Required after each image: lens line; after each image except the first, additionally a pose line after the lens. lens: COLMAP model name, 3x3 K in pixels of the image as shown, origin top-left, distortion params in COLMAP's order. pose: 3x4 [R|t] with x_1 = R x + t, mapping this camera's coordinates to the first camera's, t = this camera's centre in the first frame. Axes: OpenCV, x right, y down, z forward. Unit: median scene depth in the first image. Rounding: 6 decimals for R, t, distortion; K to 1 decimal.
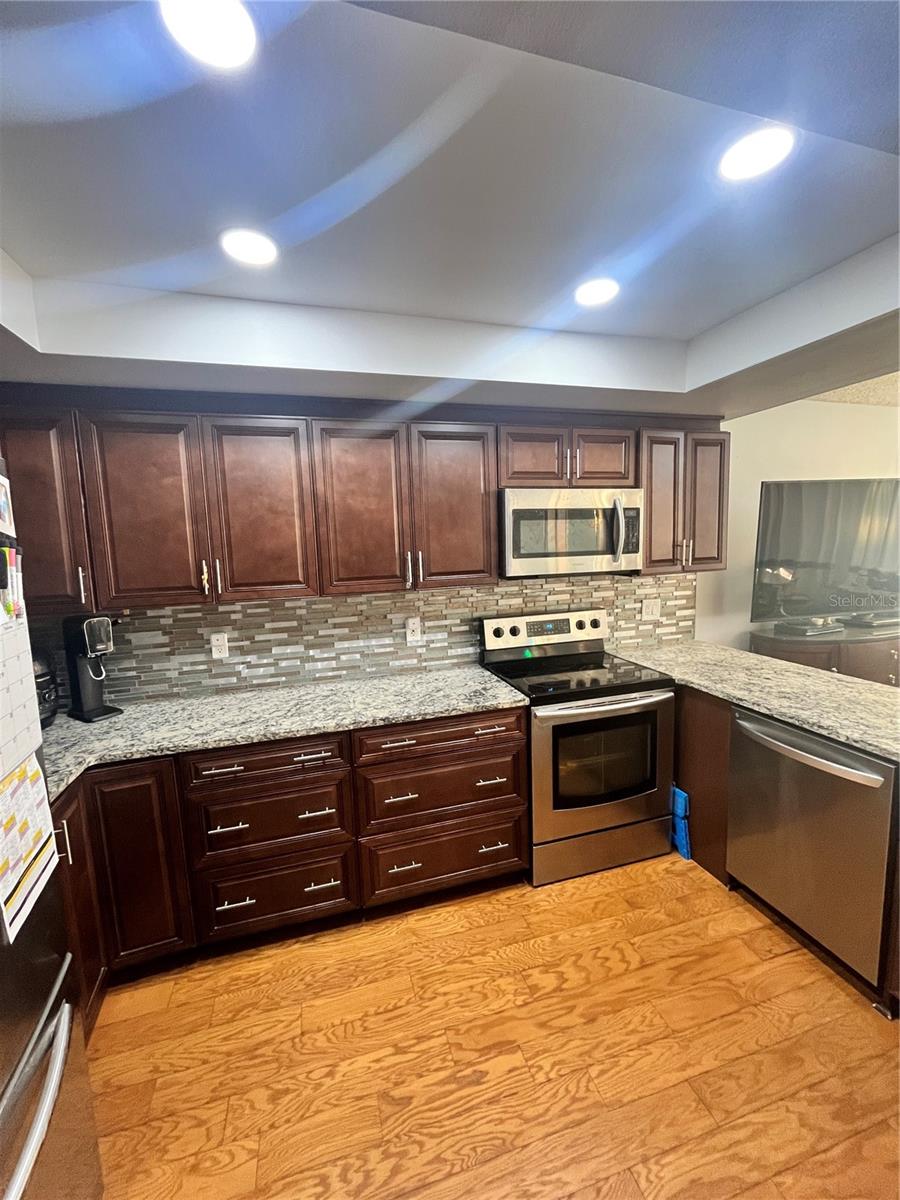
lens RADIAL K [[485.4, 0, 450.0], [0, 485.4, 600.0], [0, 0, 1]] dist [-0.002082, -0.000561]
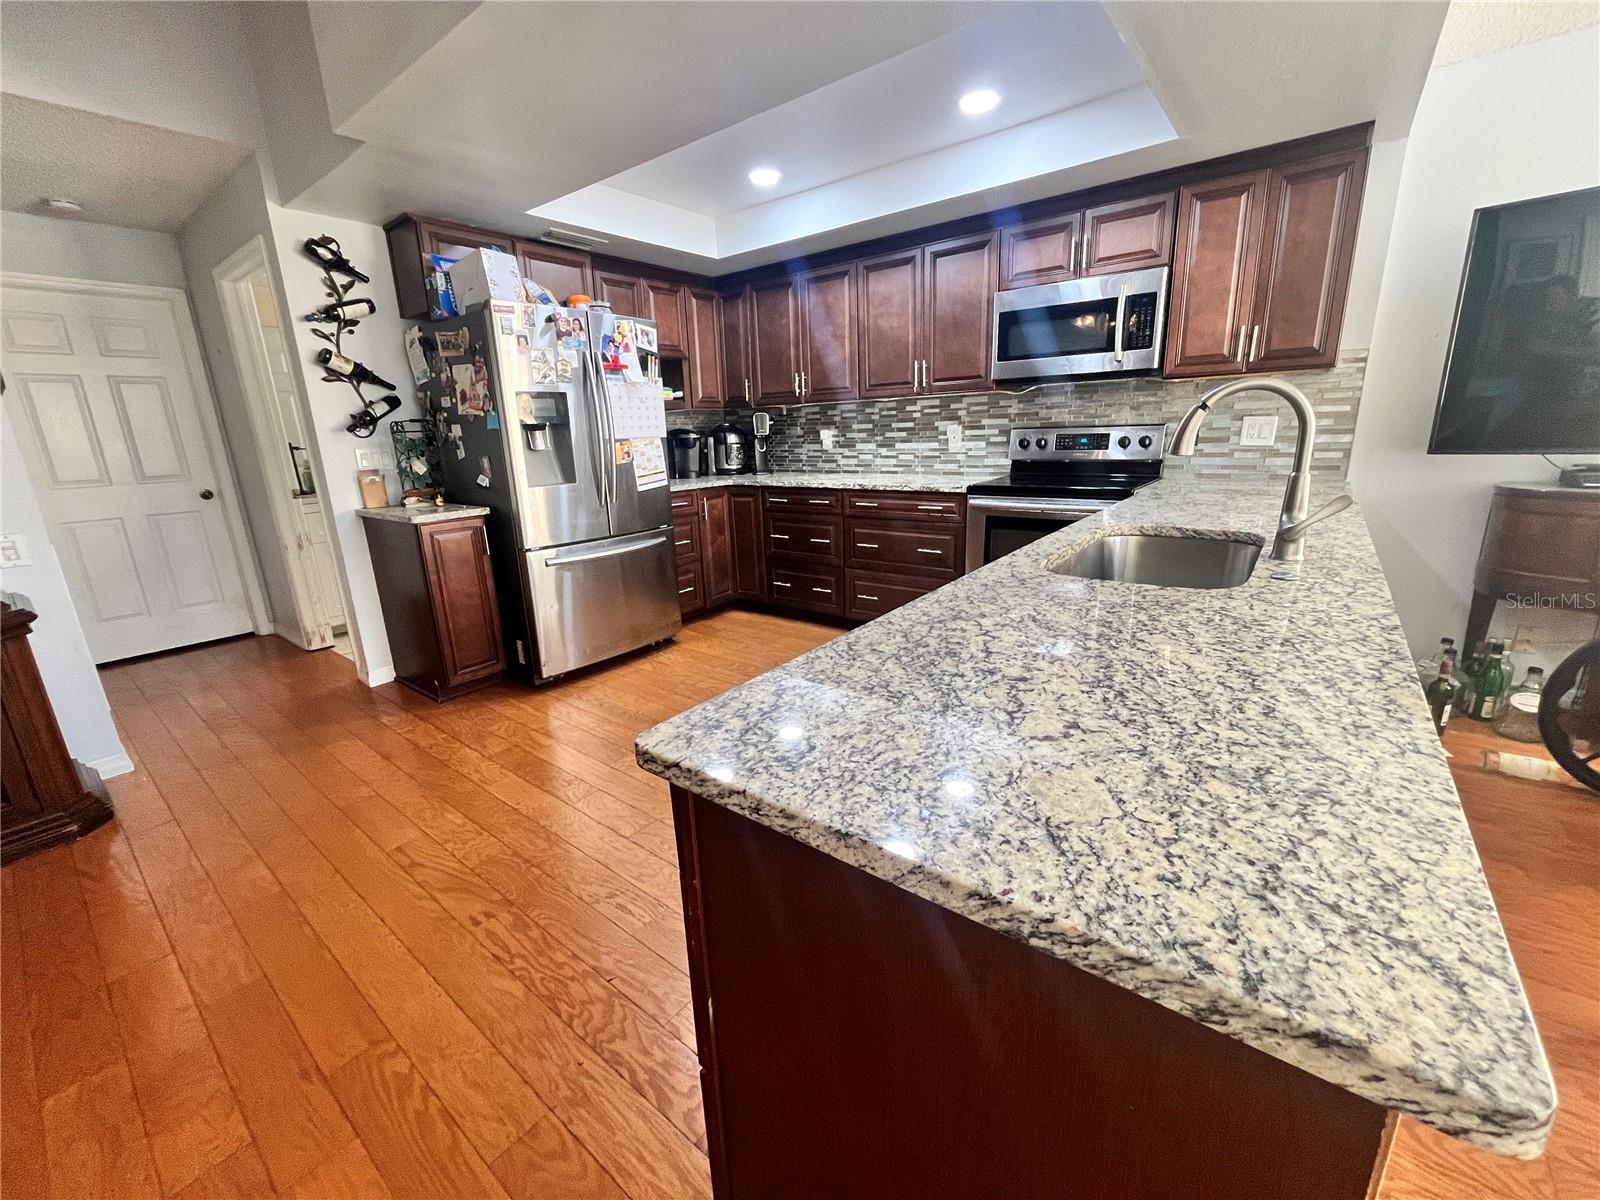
lens RADIAL K [[647.2, 0, 798.6], [0, 647.2, 601.7], [0, 0, 1]] dist [-0.002082, -0.000561]
pose [[0.577391, 0.225948, -0.784581, 1.128292], [-0.081250, 0.972076, 0.220151, 0.152045], [0.812415, -0.063366, 0.579626, -0.215934]]
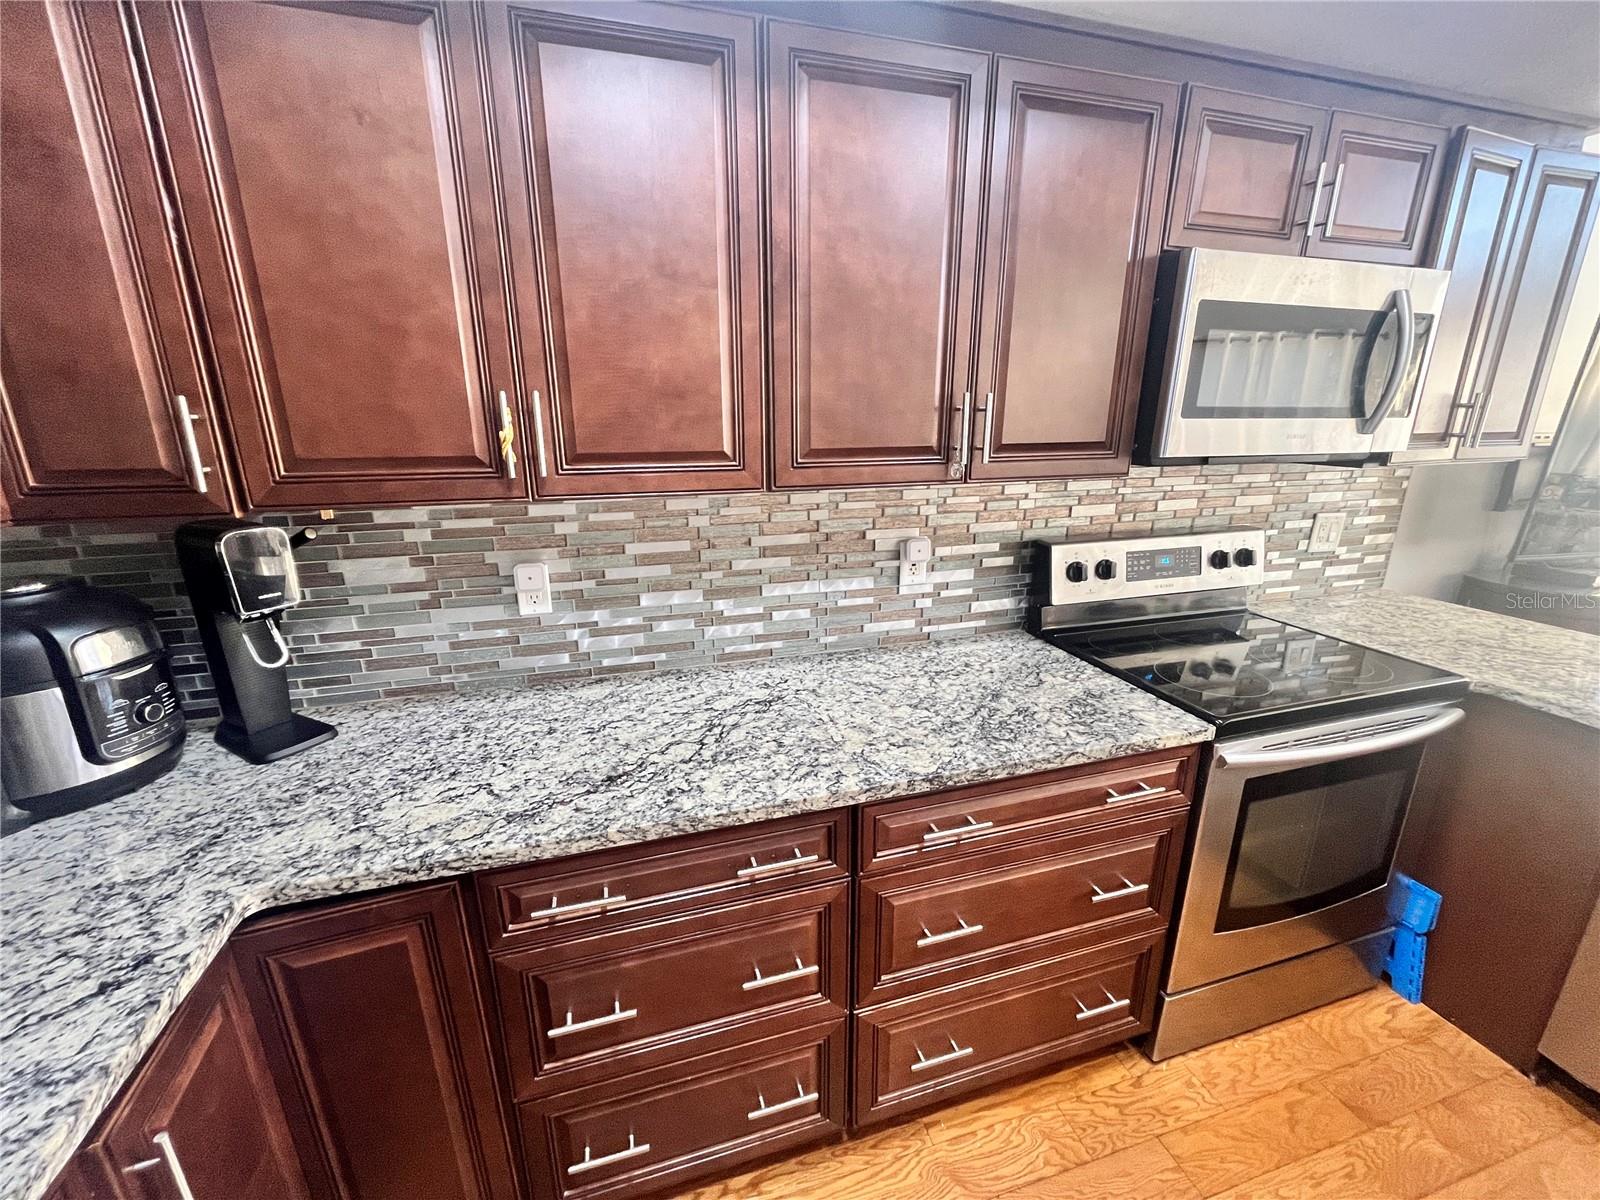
lens RADIAL K [[647.2, 0, 798.6], [0, 647.2, 601.7], [0, 0, 1]] dist [-0.002082, -0.000561]
pose [[0.999604, 0.027034, 0.007790, -0.228412], [-0.027930, 0.986830, 0.159332, -0.002225], [-0.003380, -0.159487, 0.987194, 0.386455]]
